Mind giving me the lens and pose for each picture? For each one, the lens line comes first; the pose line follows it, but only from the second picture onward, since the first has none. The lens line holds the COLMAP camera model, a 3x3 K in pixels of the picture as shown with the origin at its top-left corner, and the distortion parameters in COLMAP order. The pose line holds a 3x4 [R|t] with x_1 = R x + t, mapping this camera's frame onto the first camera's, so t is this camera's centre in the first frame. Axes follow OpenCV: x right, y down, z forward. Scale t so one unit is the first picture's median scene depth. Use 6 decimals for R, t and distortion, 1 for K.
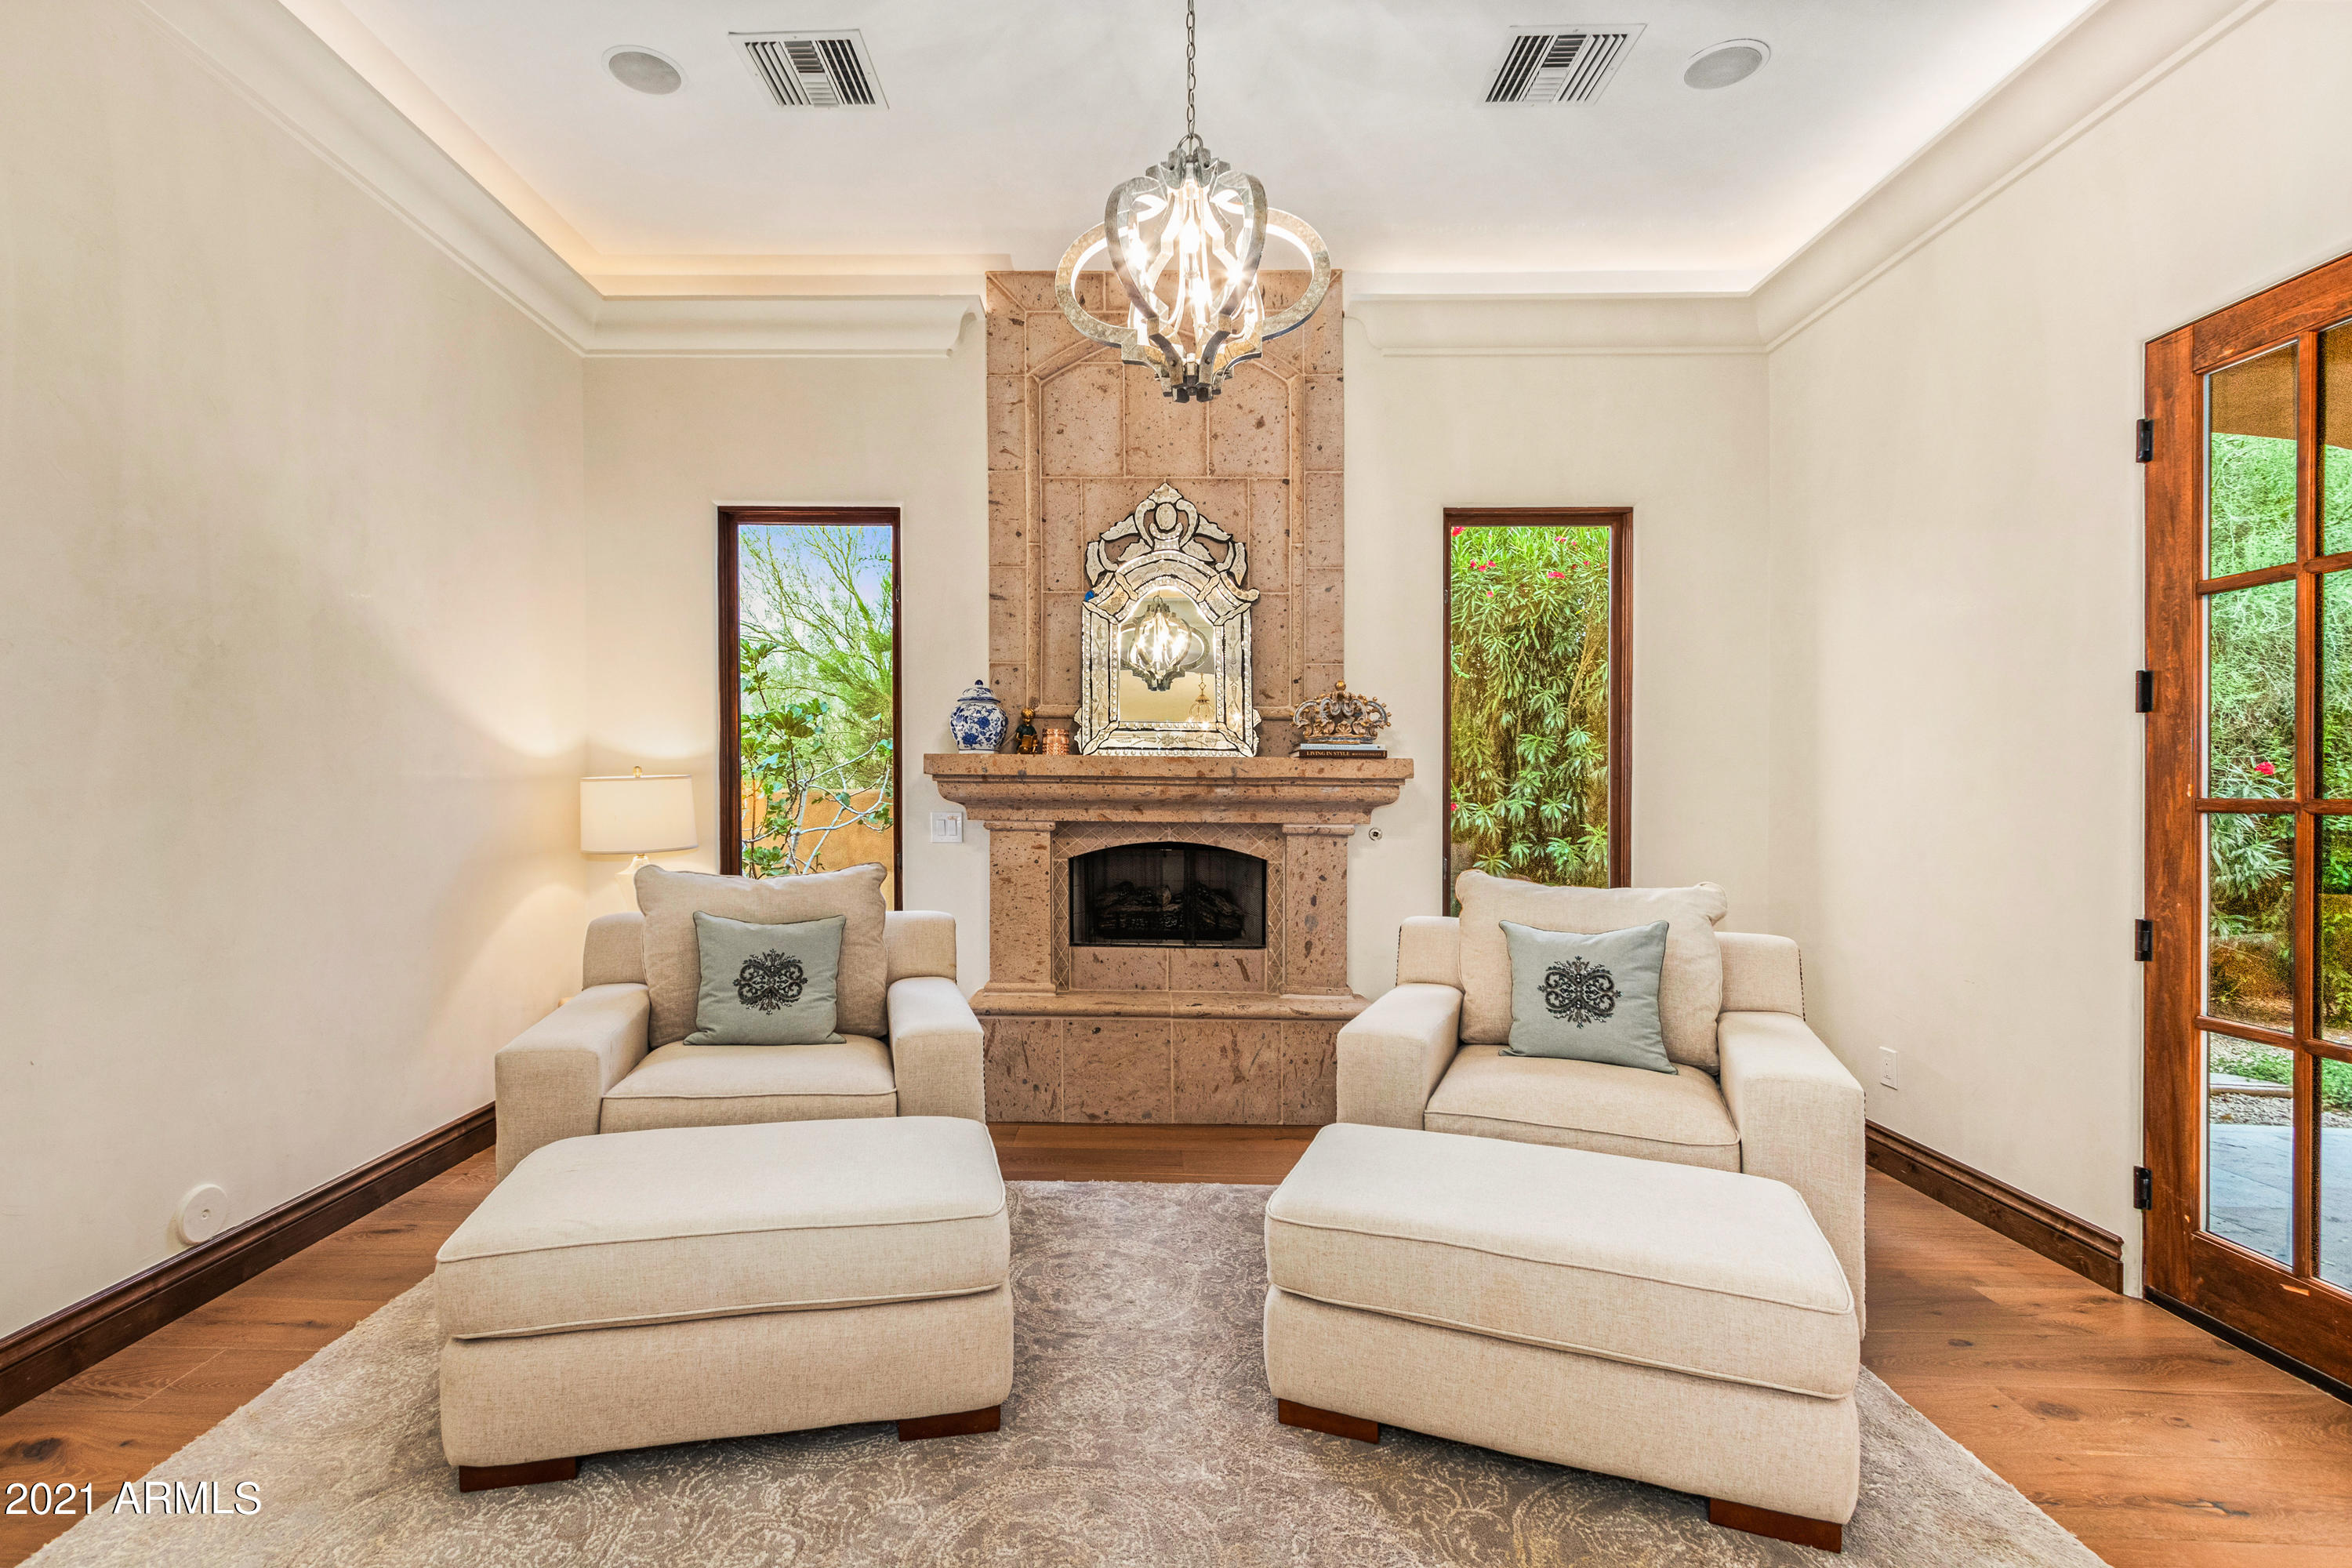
lens RADIAL K [[1065.1, 0, 1078.7], [0, 1065.1, 789.3], [0, 0, 1]] dist [0.000522, -0.000003]
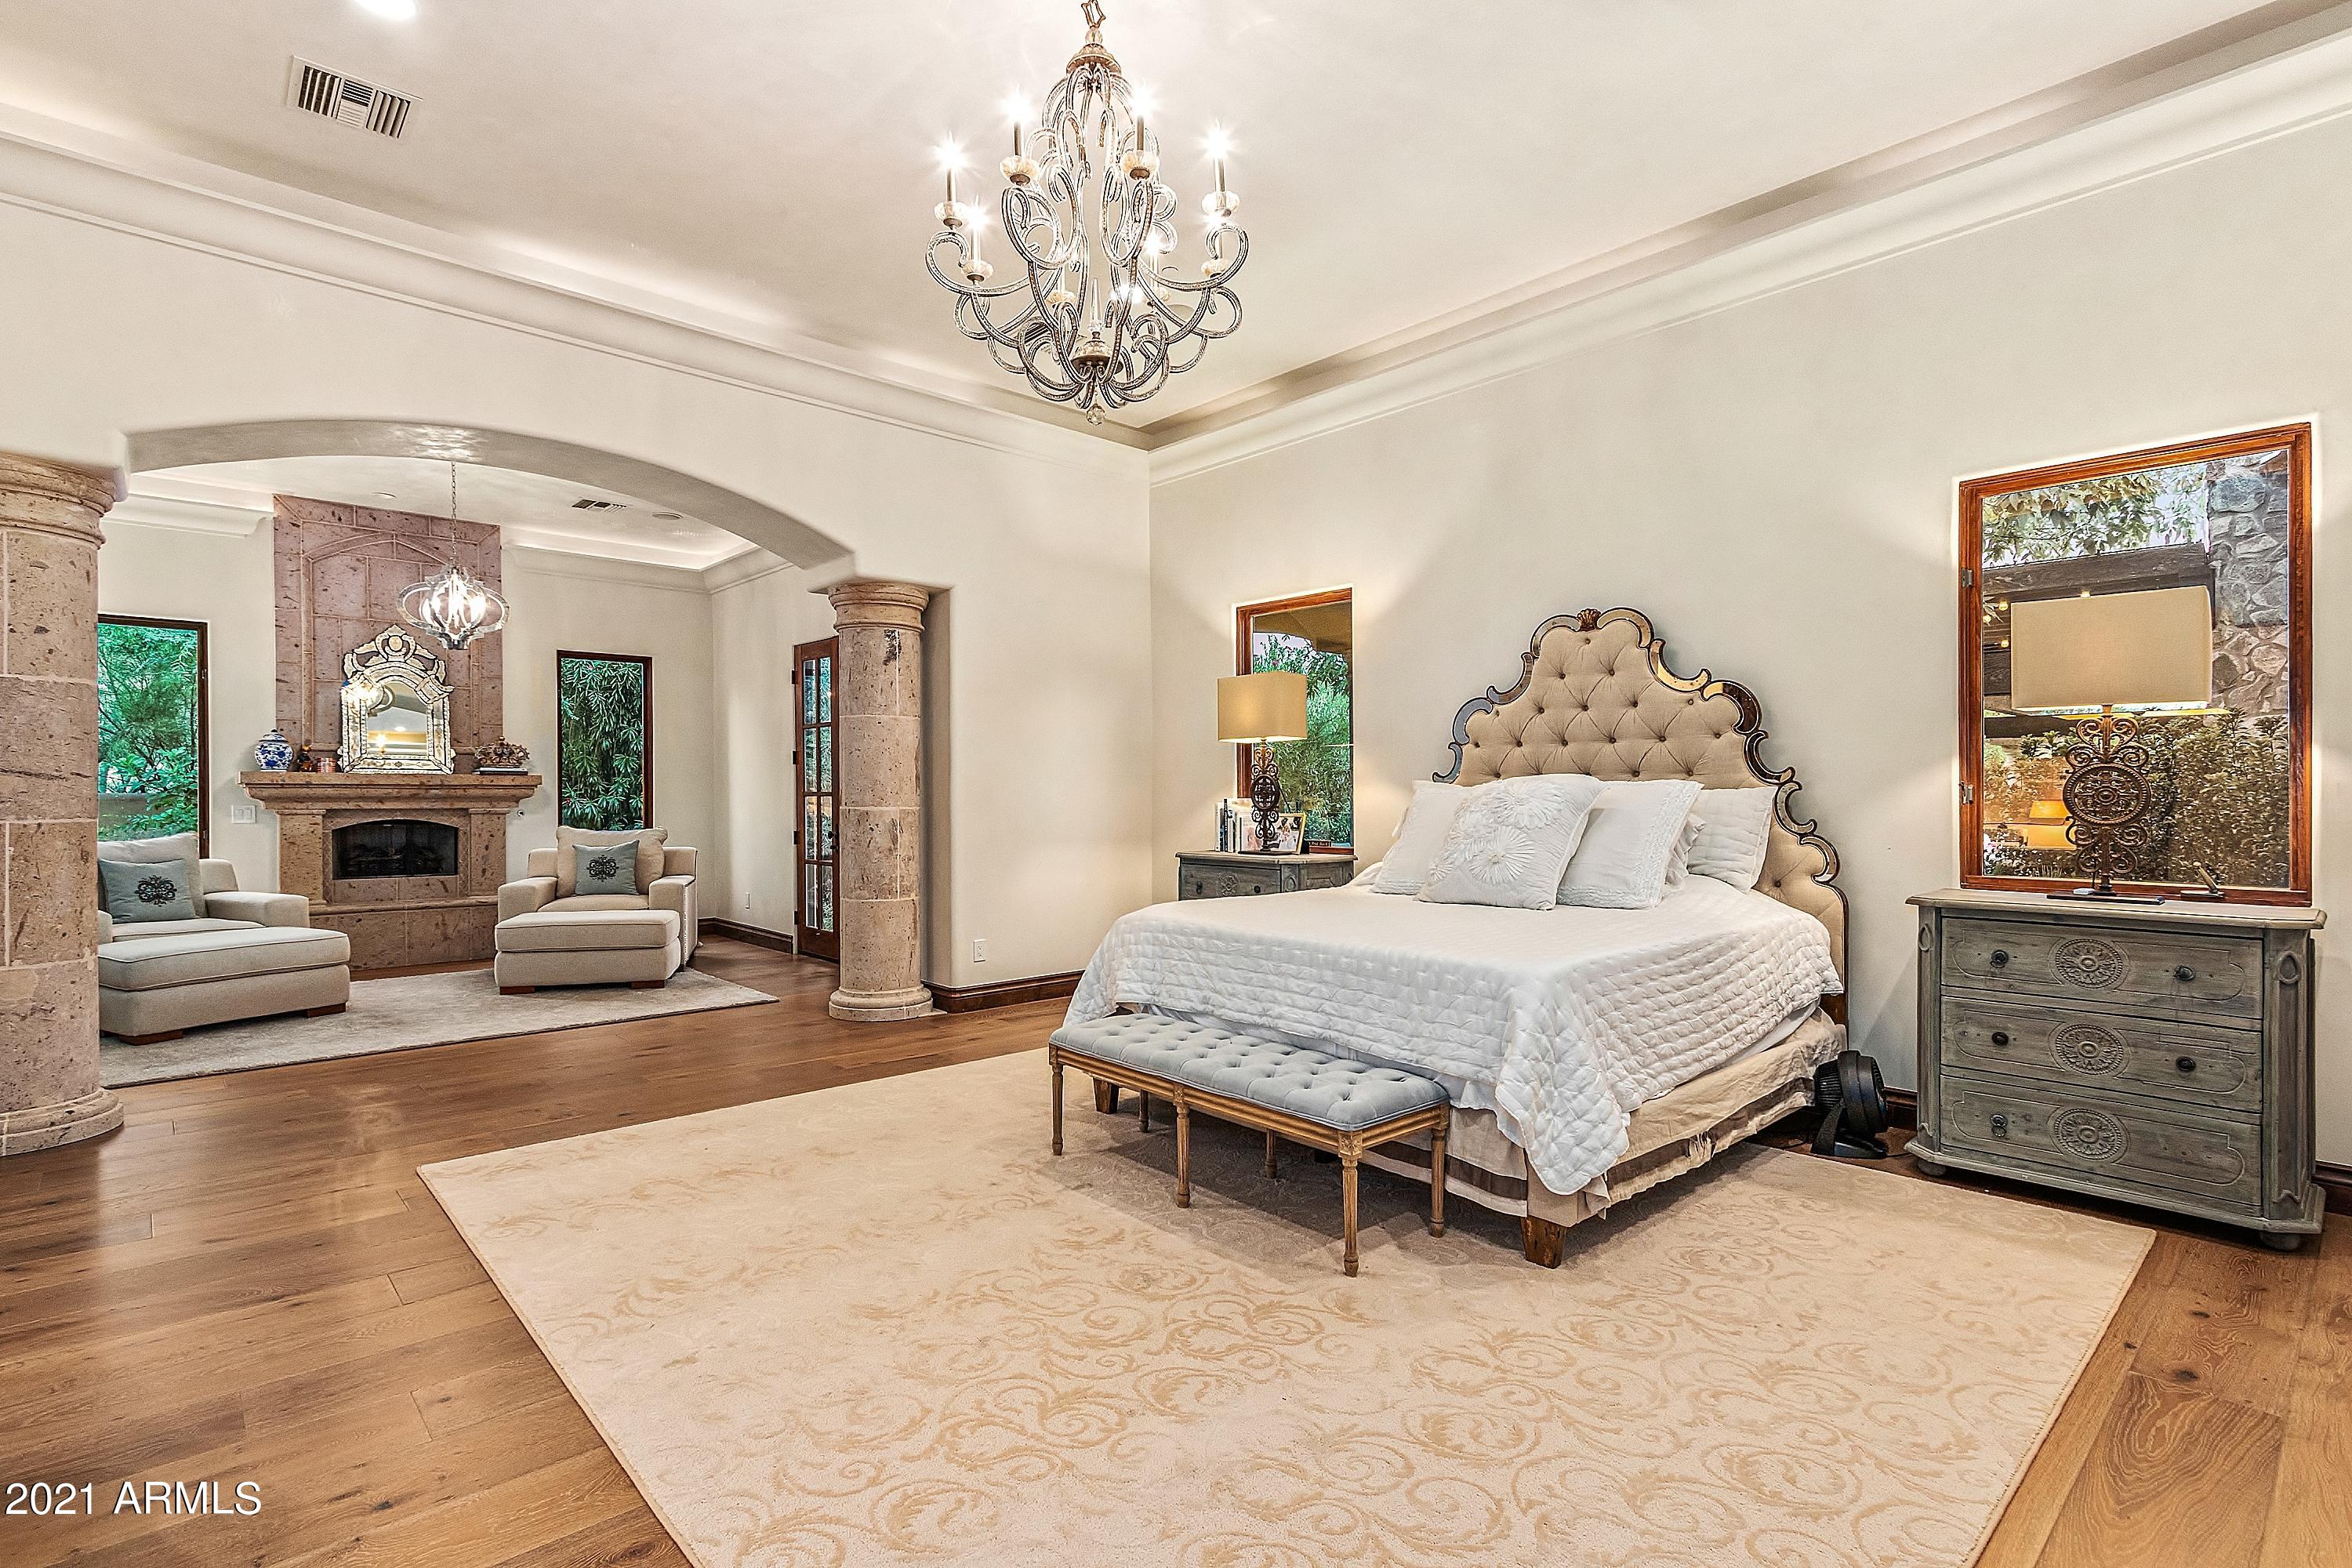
lens RADIAL K [[1198.9, 0, 1161.7], [0, 1198.9, 792.3], [0, 0, 1]] dist [0.013243, 0.000487]
pose [[0.709685, -0.006593, 0.704488, -0.450959], [0.003748, 0.999977, 0.005583, -0.004504], [-0.704509, -0.001322, 0.709694, -1.422976]]
